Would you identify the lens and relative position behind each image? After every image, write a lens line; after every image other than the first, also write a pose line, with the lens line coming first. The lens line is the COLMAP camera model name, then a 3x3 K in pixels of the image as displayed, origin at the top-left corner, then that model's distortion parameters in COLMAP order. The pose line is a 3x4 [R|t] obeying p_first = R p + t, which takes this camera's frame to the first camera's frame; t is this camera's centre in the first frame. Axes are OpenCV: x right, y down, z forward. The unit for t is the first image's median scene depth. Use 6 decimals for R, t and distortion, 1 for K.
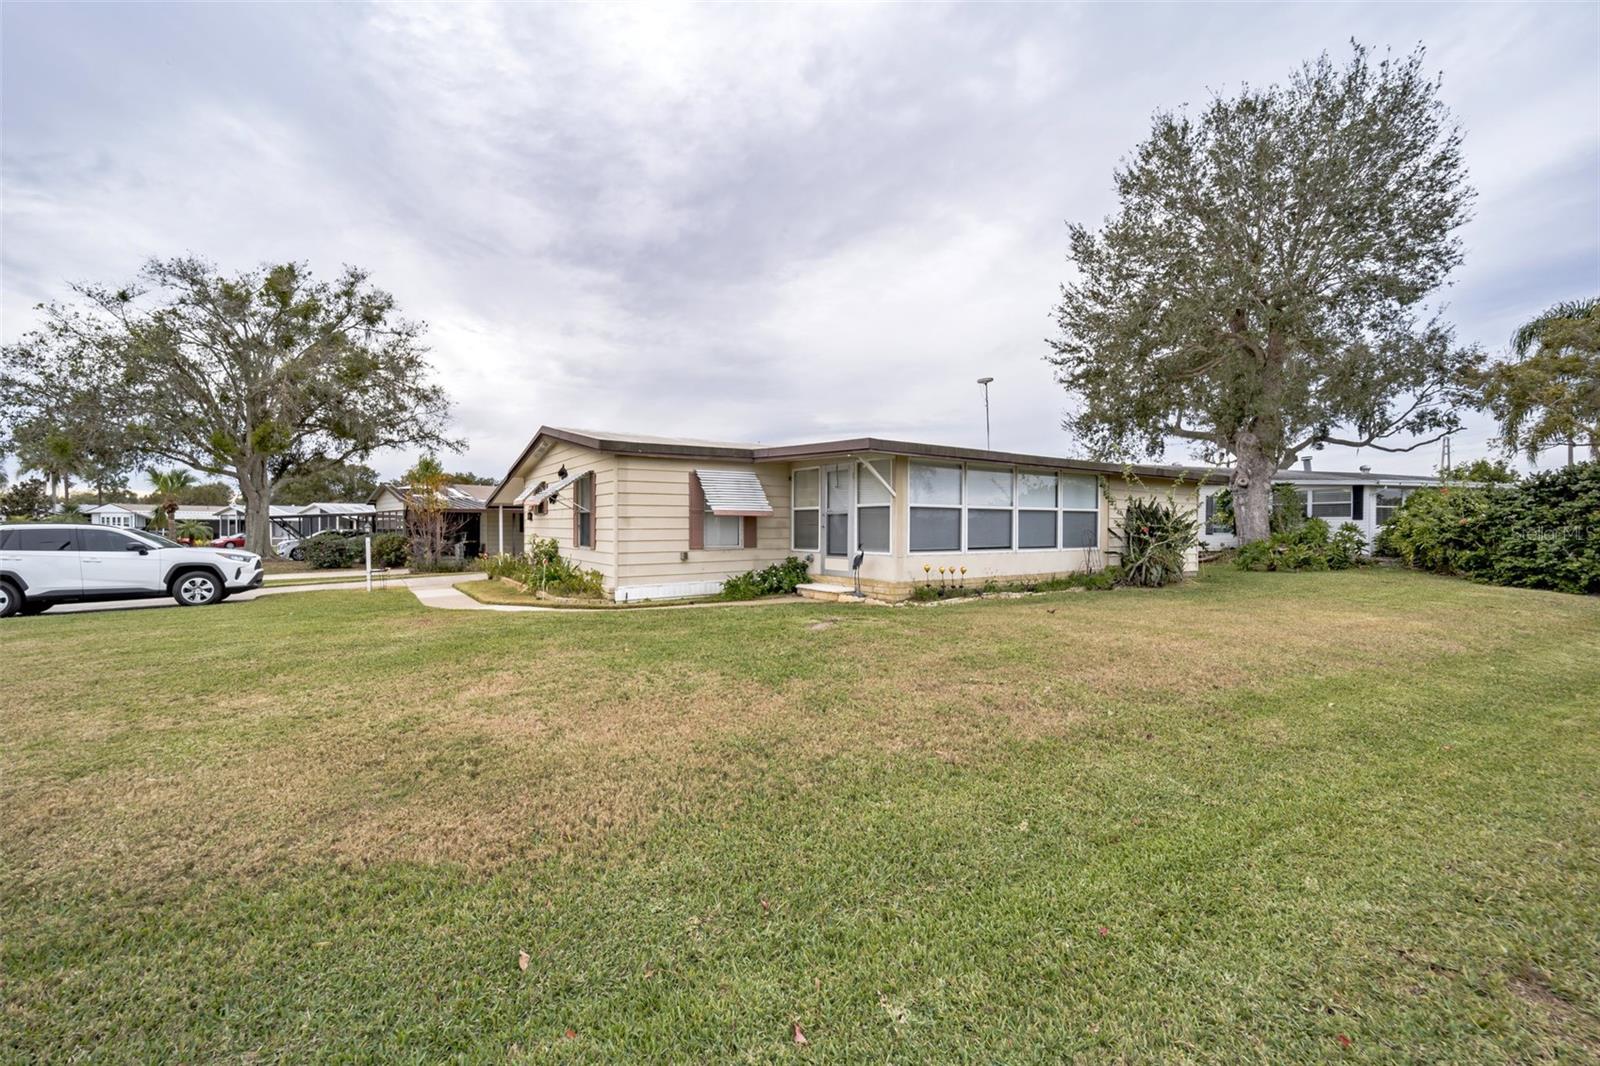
lens RADIAL K [[642.6, 0, 800.0], [0, 642.6, 533.0], [0, 0, 1]] dist [-0.055850, 0.000056]
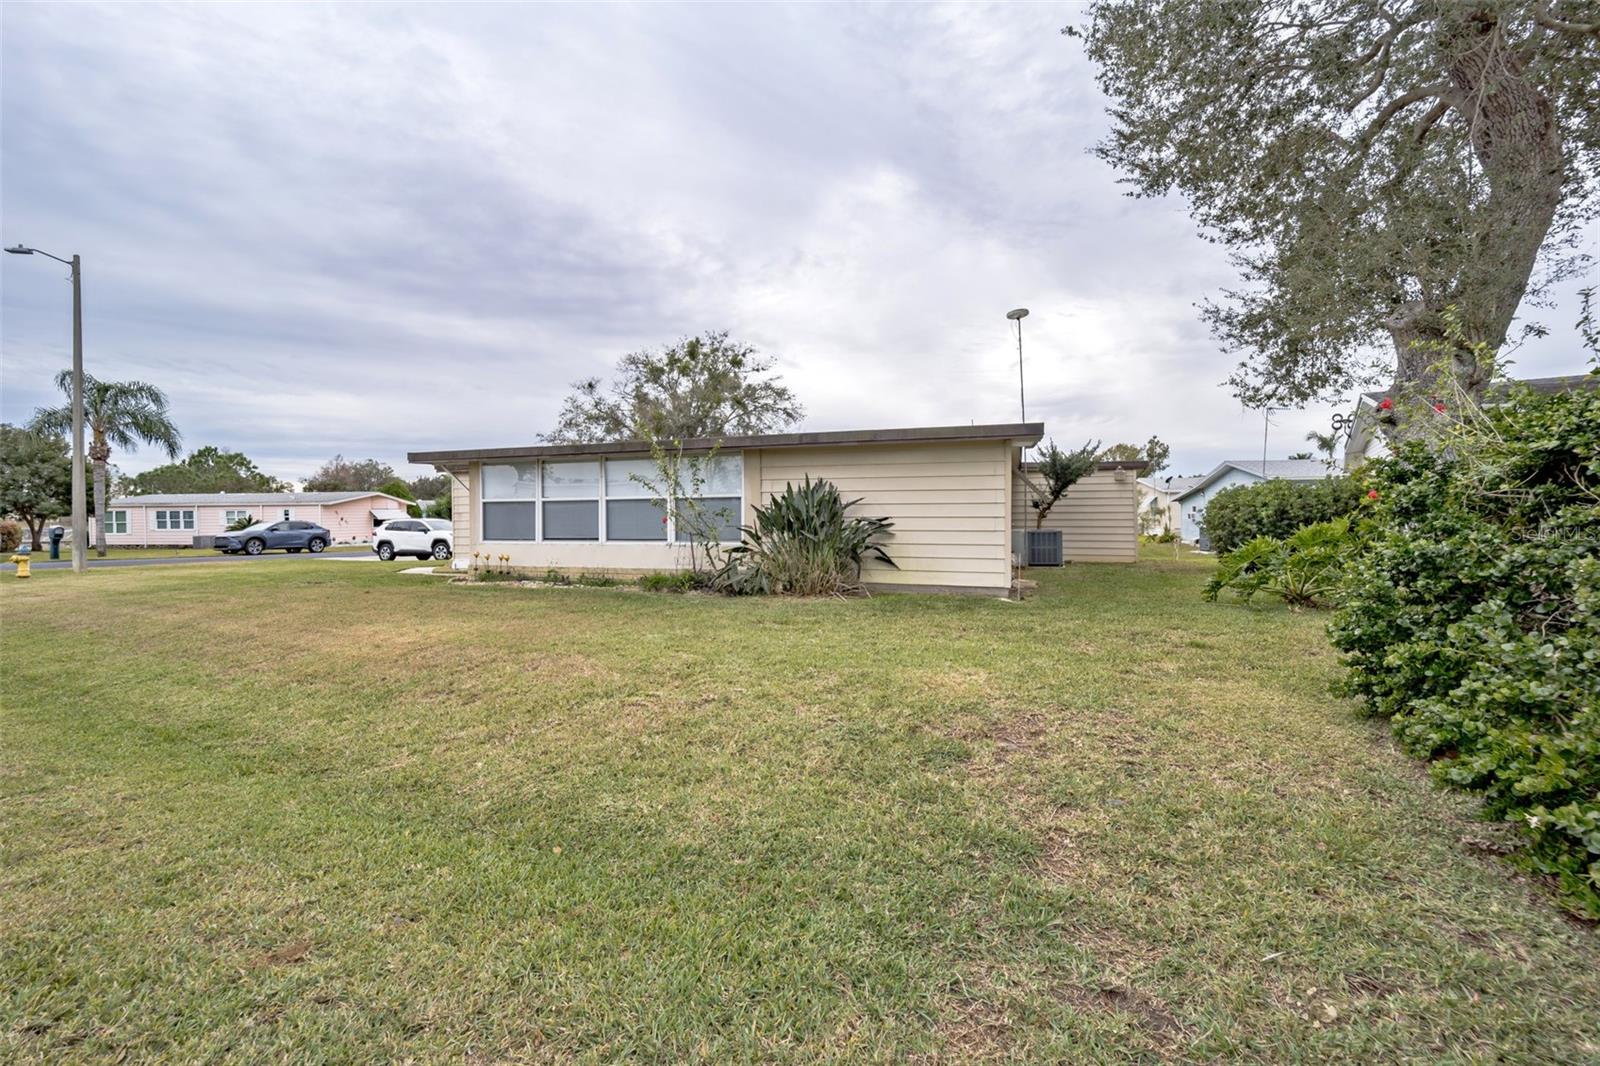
lens RADIAL K [[653.6, 0, 800.0], [0, 653.6, 533.0], [0, 0, 1]] dist [0.074885, 0.000044]
pose [[0.643202, 0.016268, -0.765524, 1.205177], [-0.002374, 0.999812, 0.019252, -0.006275], [0.765693, -0.010566, 0.643119, 0.551998]]
